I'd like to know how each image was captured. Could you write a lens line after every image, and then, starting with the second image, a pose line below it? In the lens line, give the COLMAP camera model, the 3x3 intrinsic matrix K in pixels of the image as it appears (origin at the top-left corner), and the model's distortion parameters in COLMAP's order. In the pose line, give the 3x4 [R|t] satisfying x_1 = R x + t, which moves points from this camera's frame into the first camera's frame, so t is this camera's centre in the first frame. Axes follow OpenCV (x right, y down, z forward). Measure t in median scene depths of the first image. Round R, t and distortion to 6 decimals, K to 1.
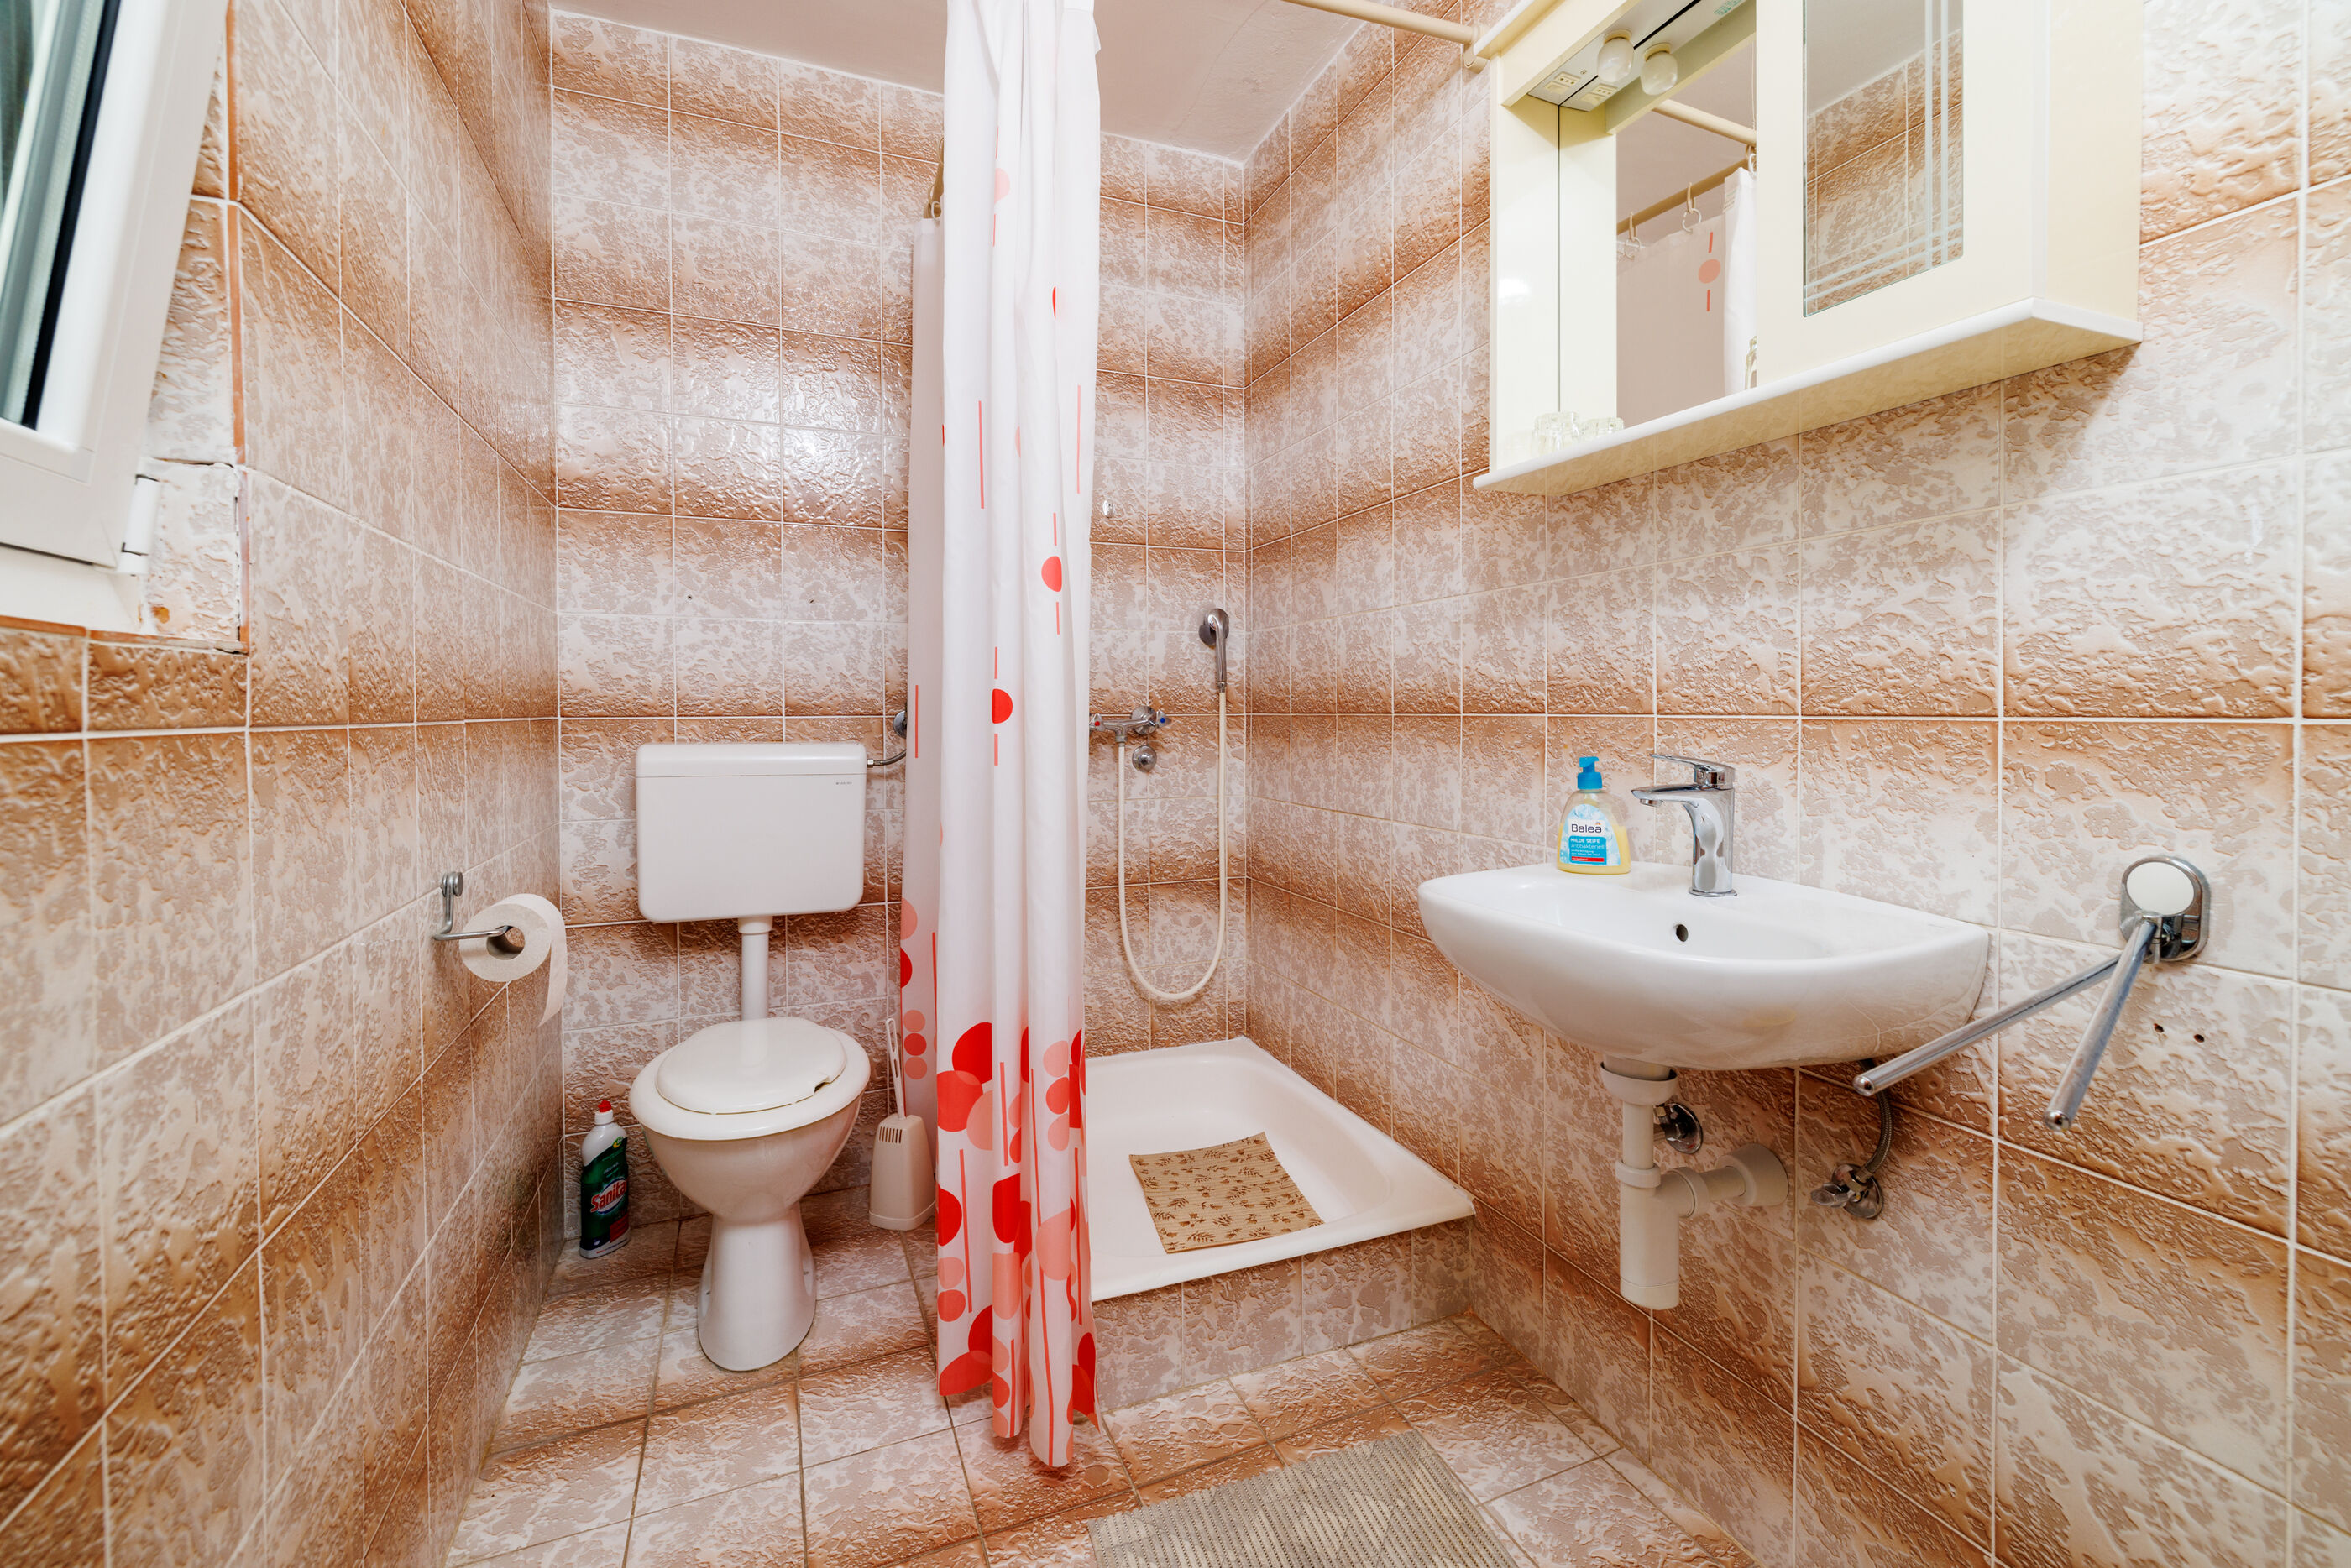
lens RADIAL K [[995.9, 0, 1177.5], [0, 995.9, 719.6], [0, 0, 1]] dist [0.003155, -0.000121]
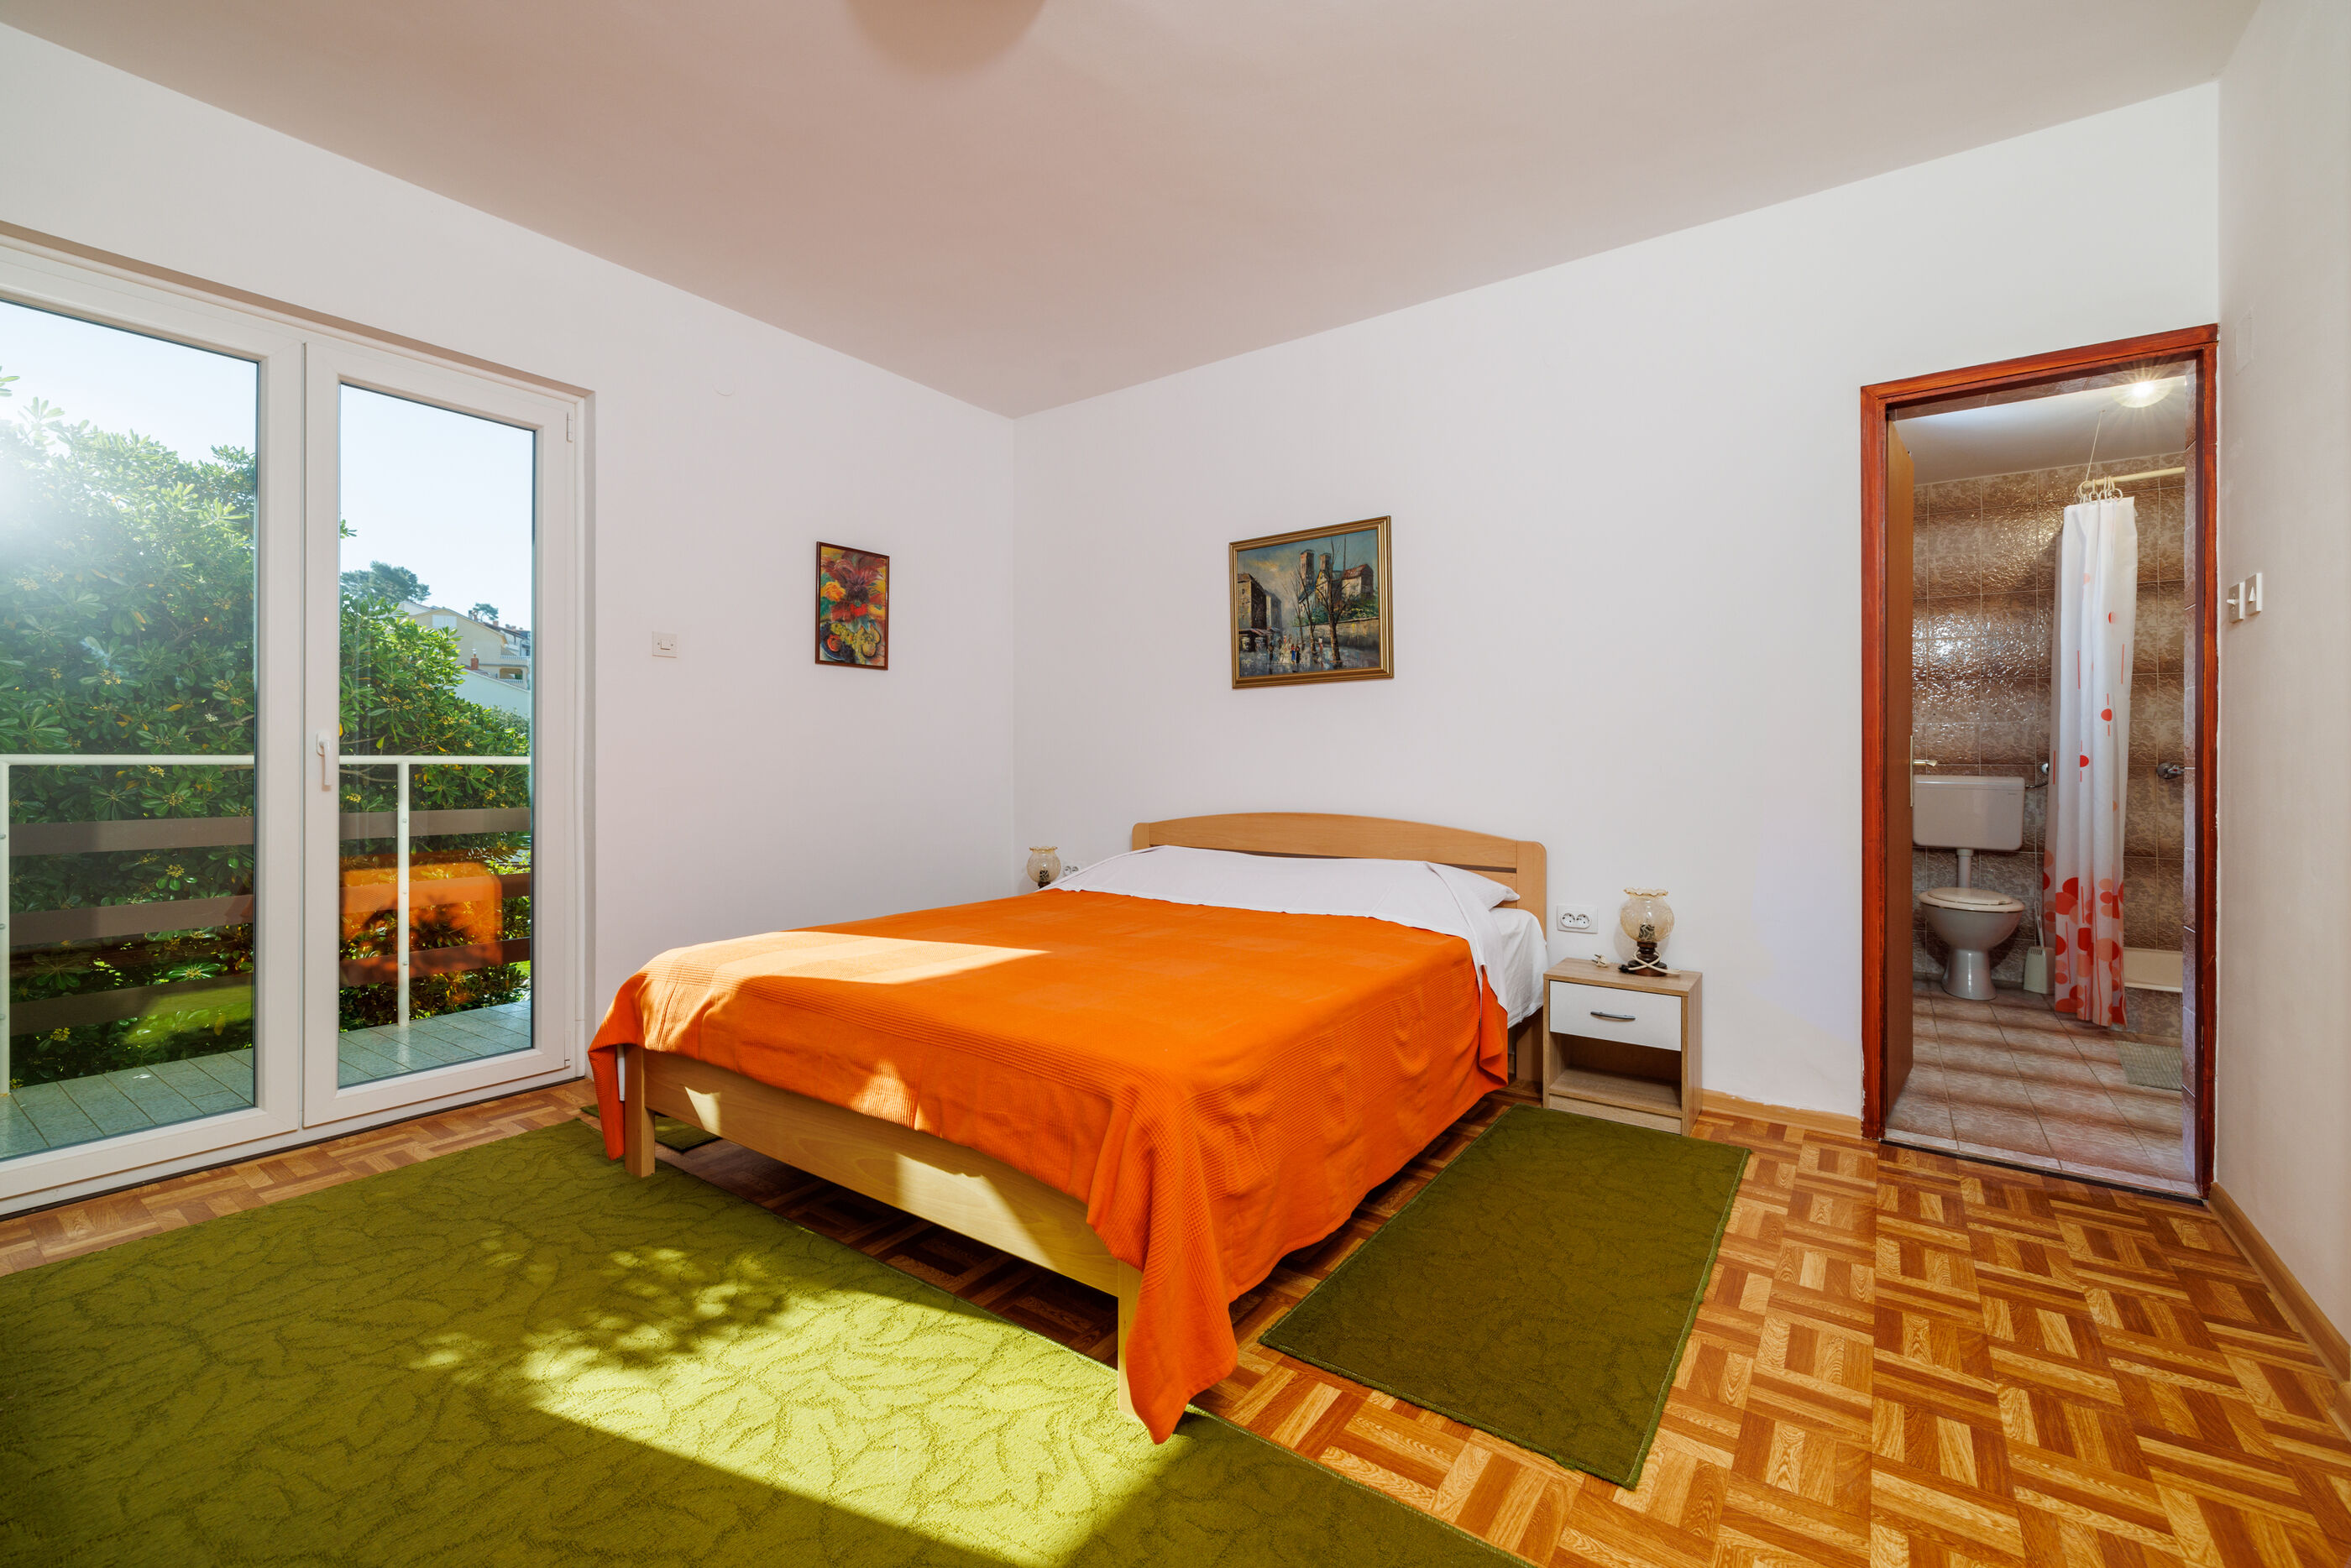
lens RADIAL K [[995.9, 0, 1185.2], [0, 995.9, 766.9], [0, 0, 1]] dist [0.003155, -0.000121]
pose [[0.535539, 0.010608, -0.844444, 0.595031], [-0.011468, 0.999920, 0.005289, 0.012428], [0.844433, 0.006851, 0.535618, -1.870535]]
